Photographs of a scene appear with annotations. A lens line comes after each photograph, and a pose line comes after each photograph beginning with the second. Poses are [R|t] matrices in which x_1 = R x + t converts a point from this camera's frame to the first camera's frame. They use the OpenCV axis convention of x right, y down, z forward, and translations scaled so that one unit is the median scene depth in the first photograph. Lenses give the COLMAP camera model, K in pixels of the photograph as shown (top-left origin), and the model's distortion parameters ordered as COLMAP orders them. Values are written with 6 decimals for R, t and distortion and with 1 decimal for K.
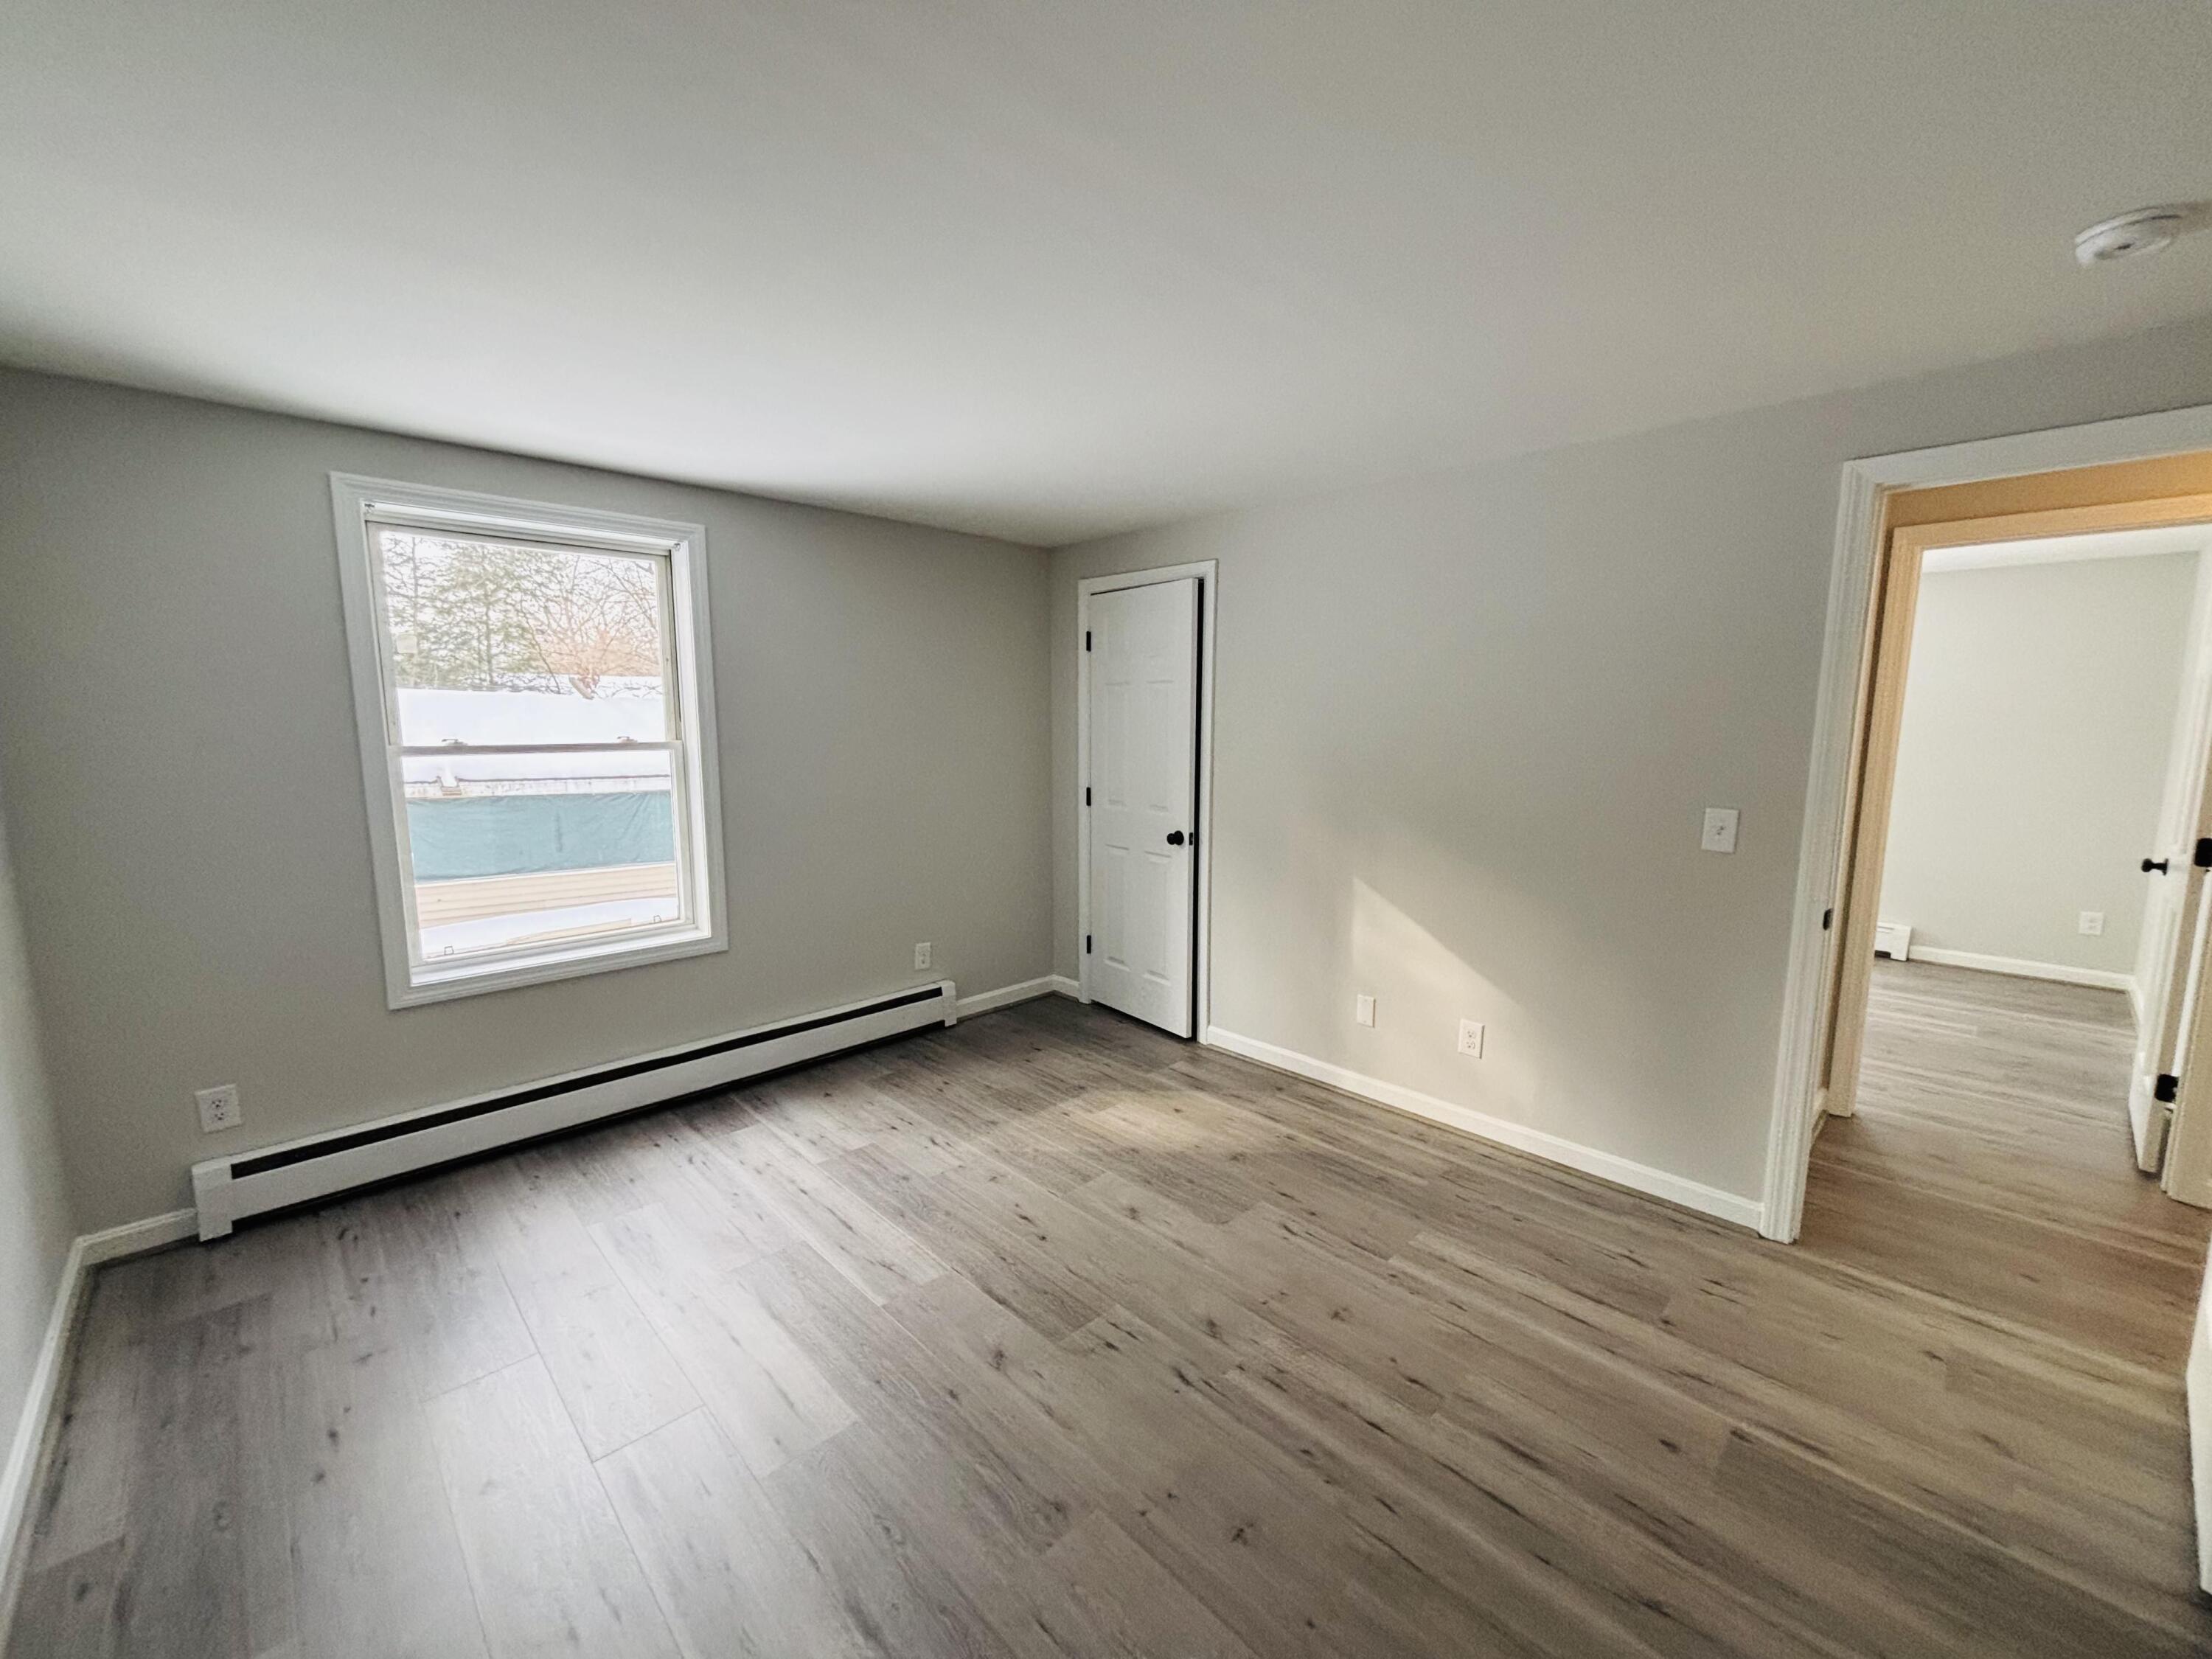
lens RADIAL K [[895.6, 0, 1102.7], [0, 895.6, 826.8], [0, 0, 1]] dist [-0.003779, 0.000778]
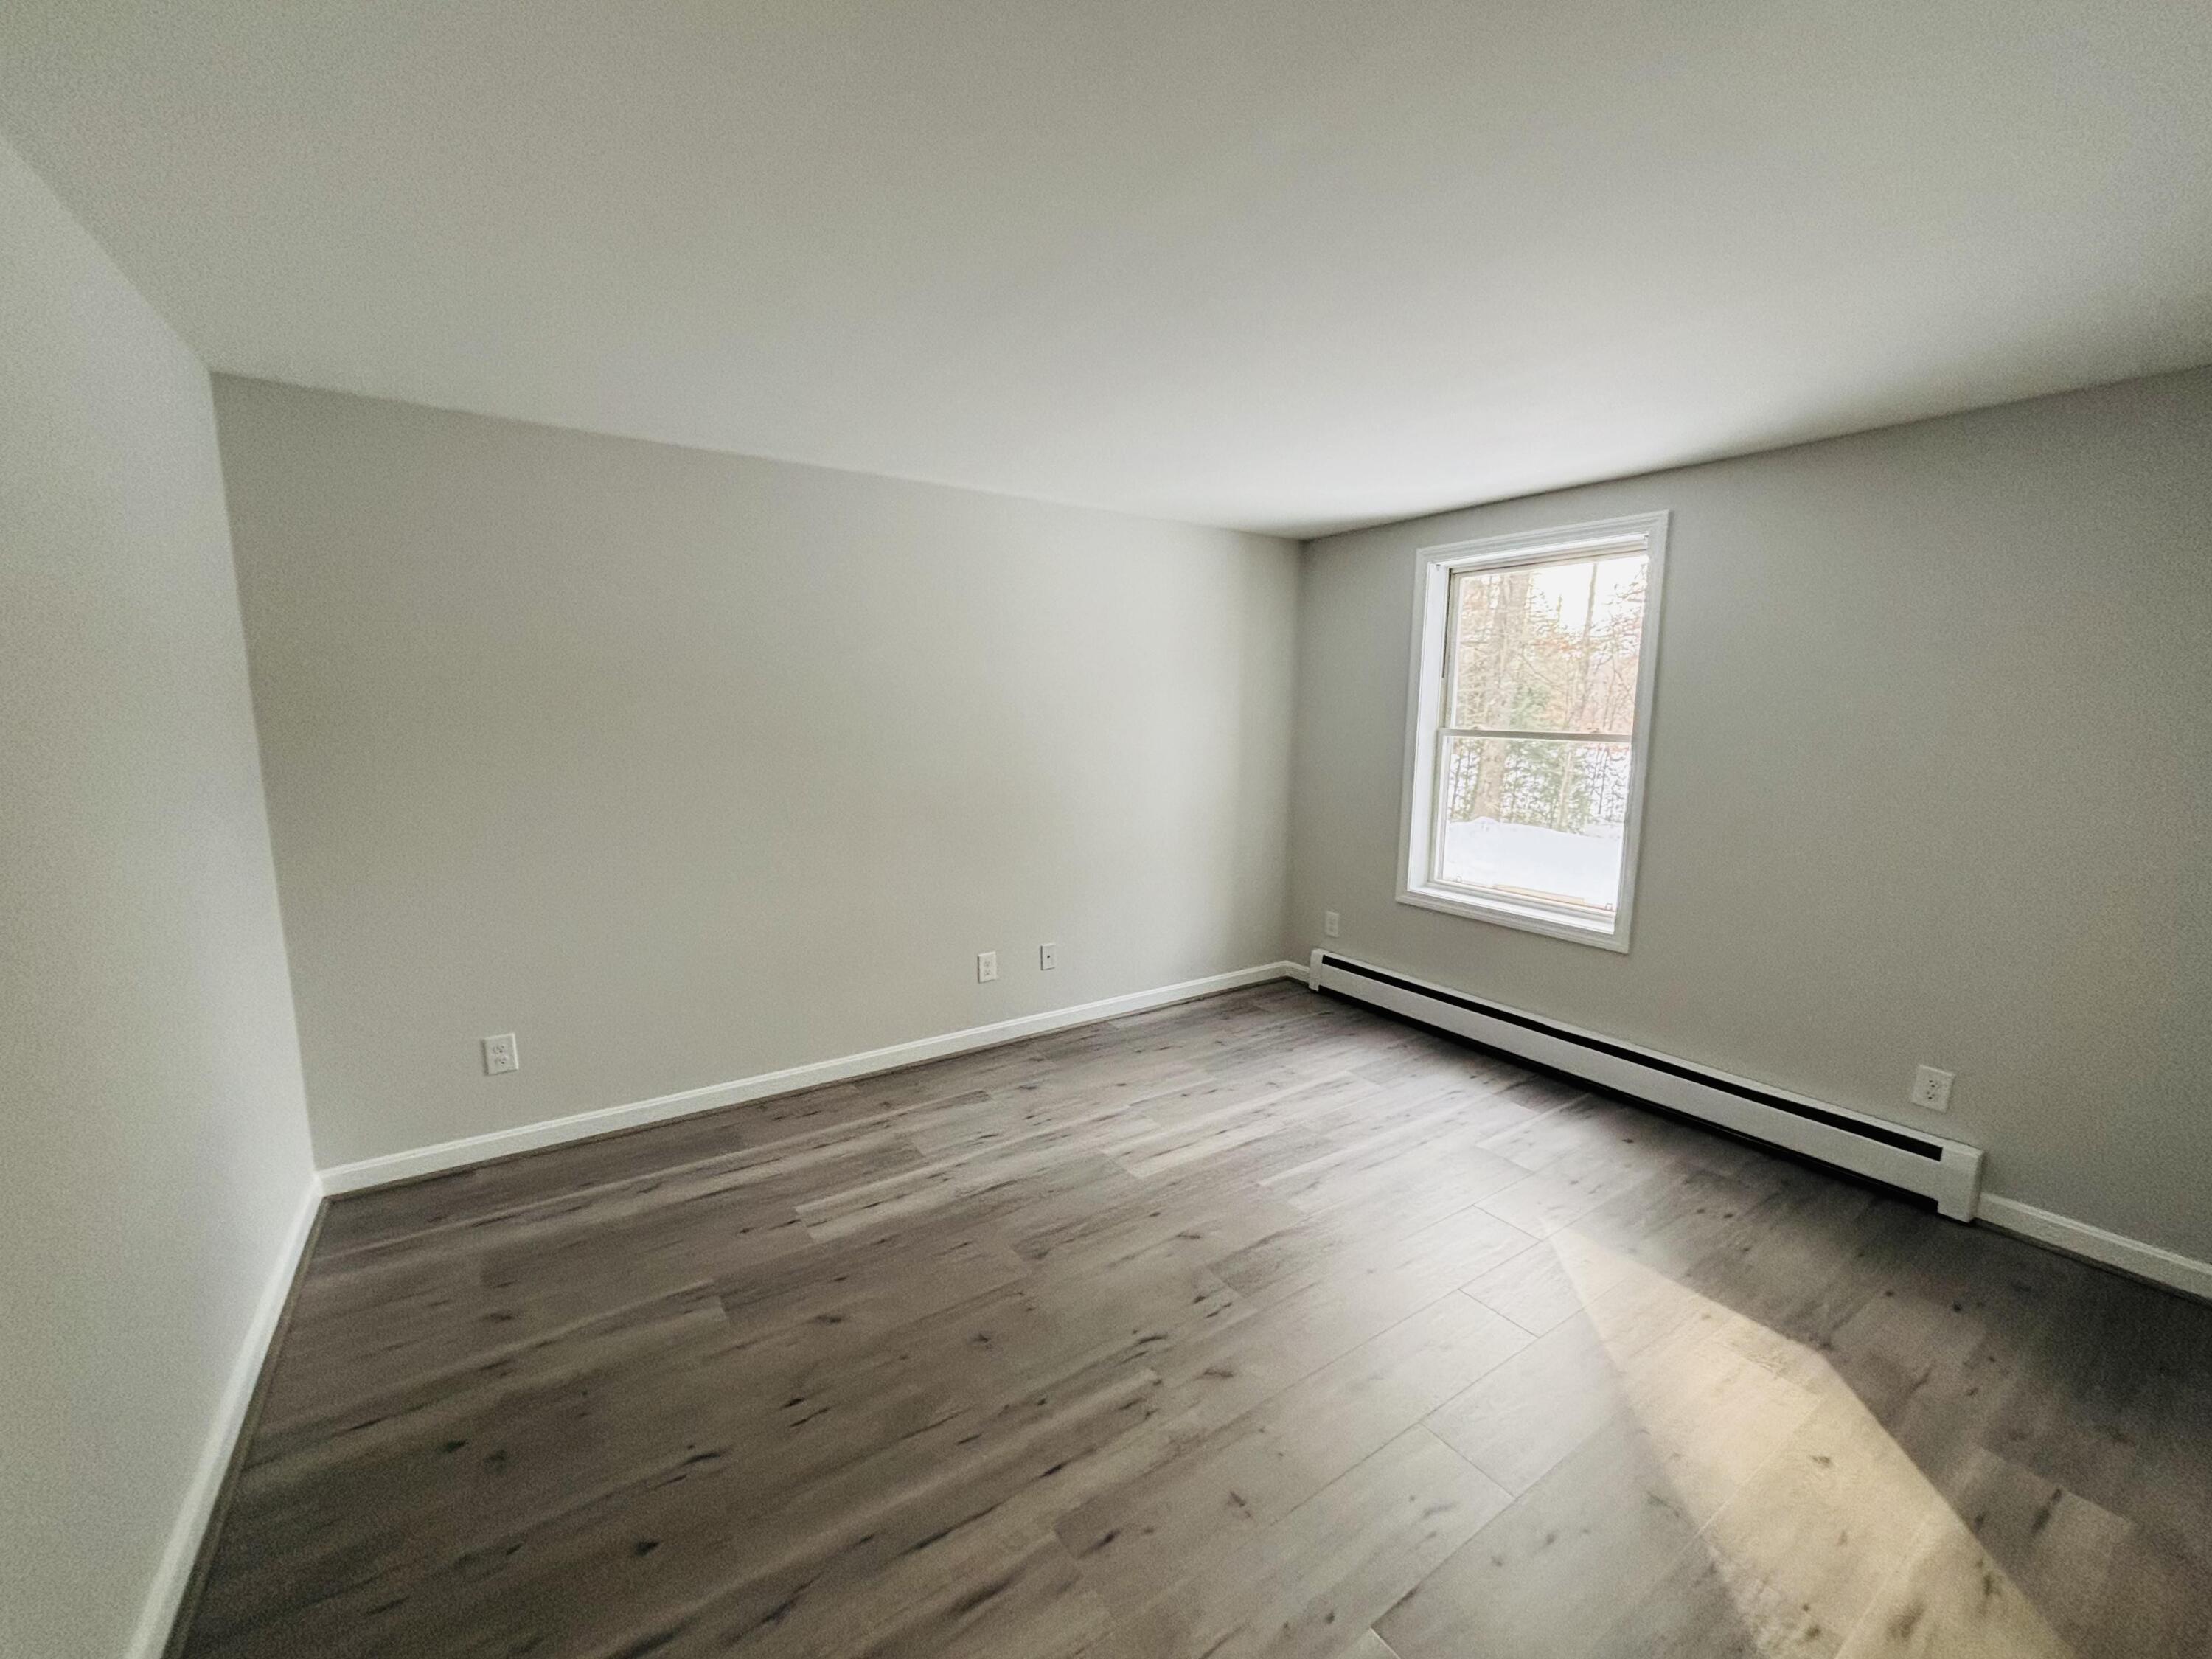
lens RADIAL K [[895.6, 0, 1106.7], [0, 895.6, 827.8], [0, 0, 1]] dist [-0.003779, 0.000778]
pose [[-0.173361, 0.133859, -0.975719, 0.704772], [-0.135601, 0.978040, 0.158270, -0.083900], [0.975479, 0.159746, -0.151403, 0.689265]]
